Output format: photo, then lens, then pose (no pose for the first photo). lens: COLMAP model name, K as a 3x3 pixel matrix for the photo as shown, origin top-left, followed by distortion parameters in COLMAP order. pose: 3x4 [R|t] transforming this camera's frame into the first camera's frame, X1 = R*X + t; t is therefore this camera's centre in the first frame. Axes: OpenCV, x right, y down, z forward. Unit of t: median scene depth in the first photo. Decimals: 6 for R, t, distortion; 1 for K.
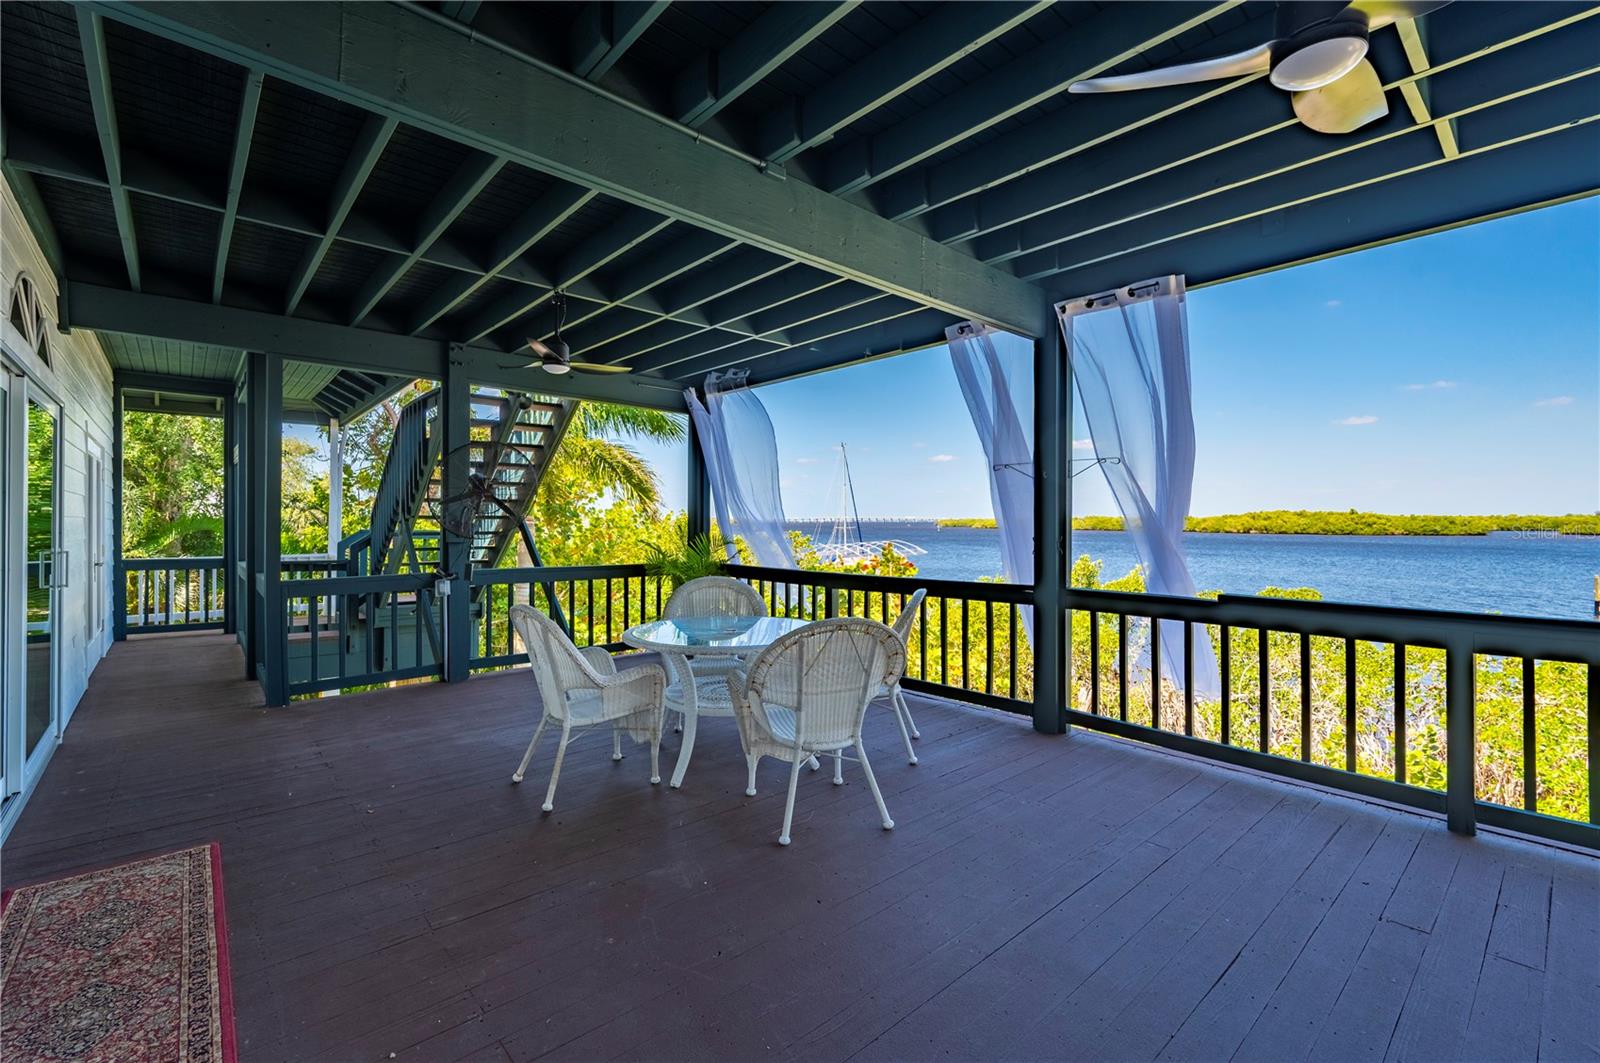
lens RADIAL K [[697.0, 0, 803.3], [0, 697.0, 529.9], [0, 0, 1]] dist [-0.001022, -0.000177]
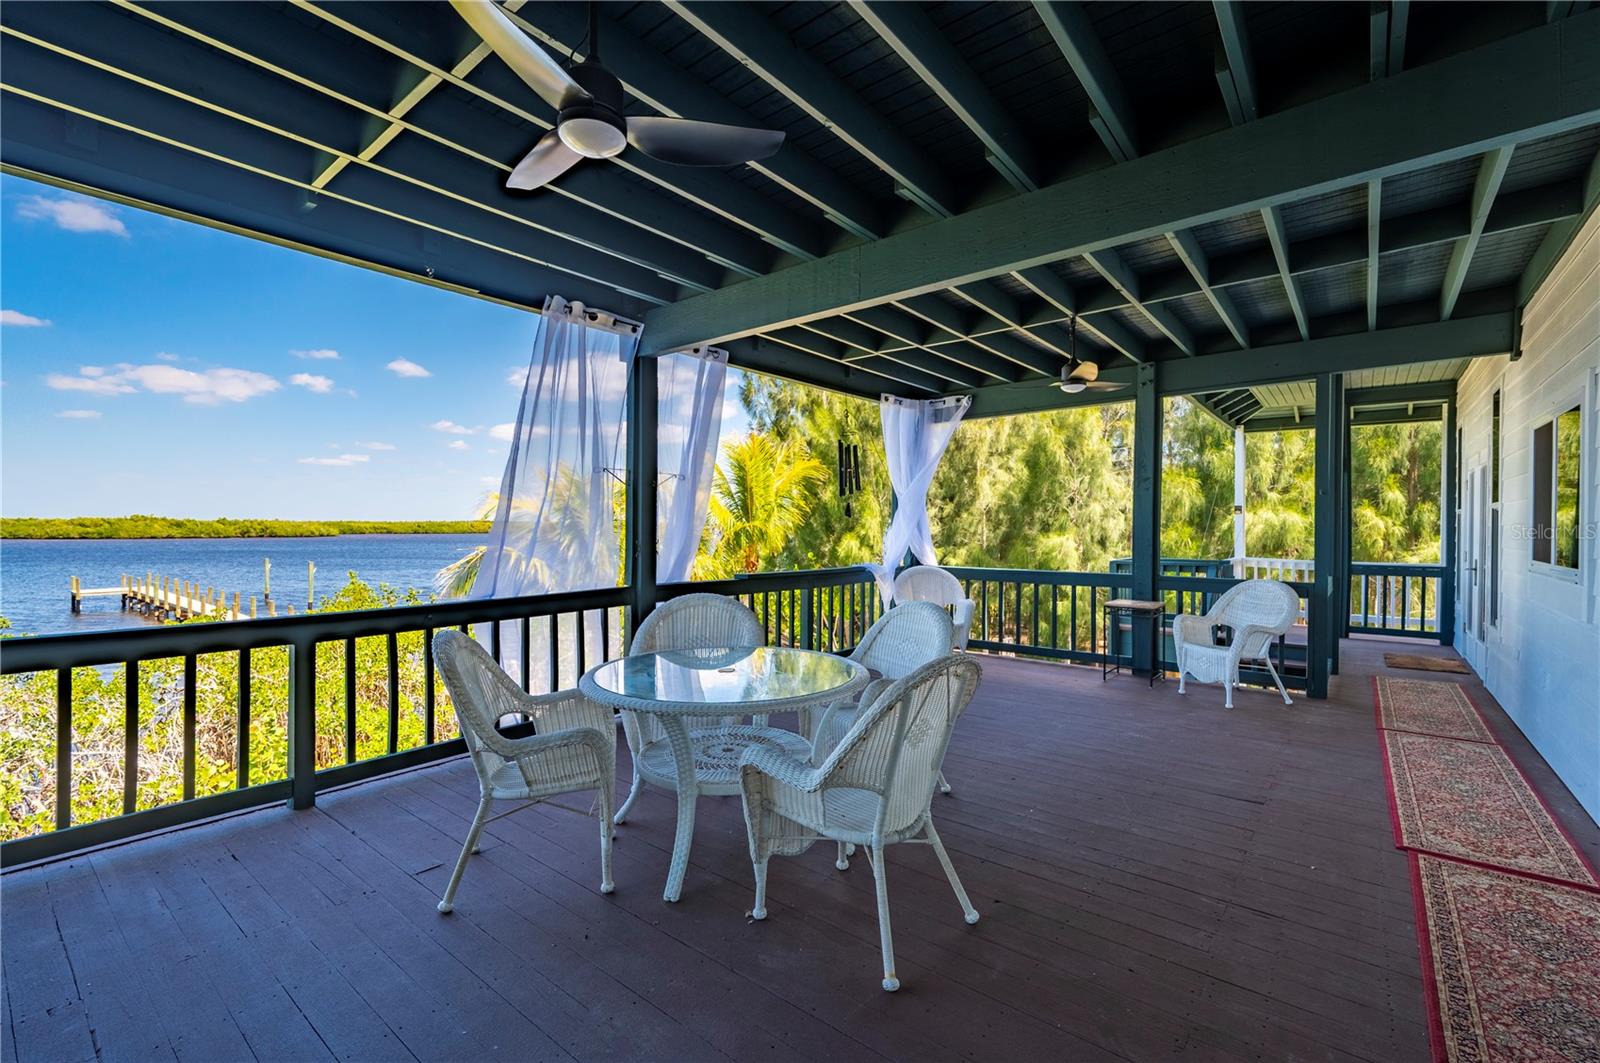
lens RADIAL K [[697.0, 0, 813.8], [0, 697.0, 527.0], [0, 0, 1]] dist [-0.001022, -0.000177]
pose [[-0.184966, 0.009039, 0.982703, -0.306208], [0.013994, 0.999881, -0.006563, 0.000401], [-0.982645, 0.012538, -0.185070, 0.373873]]
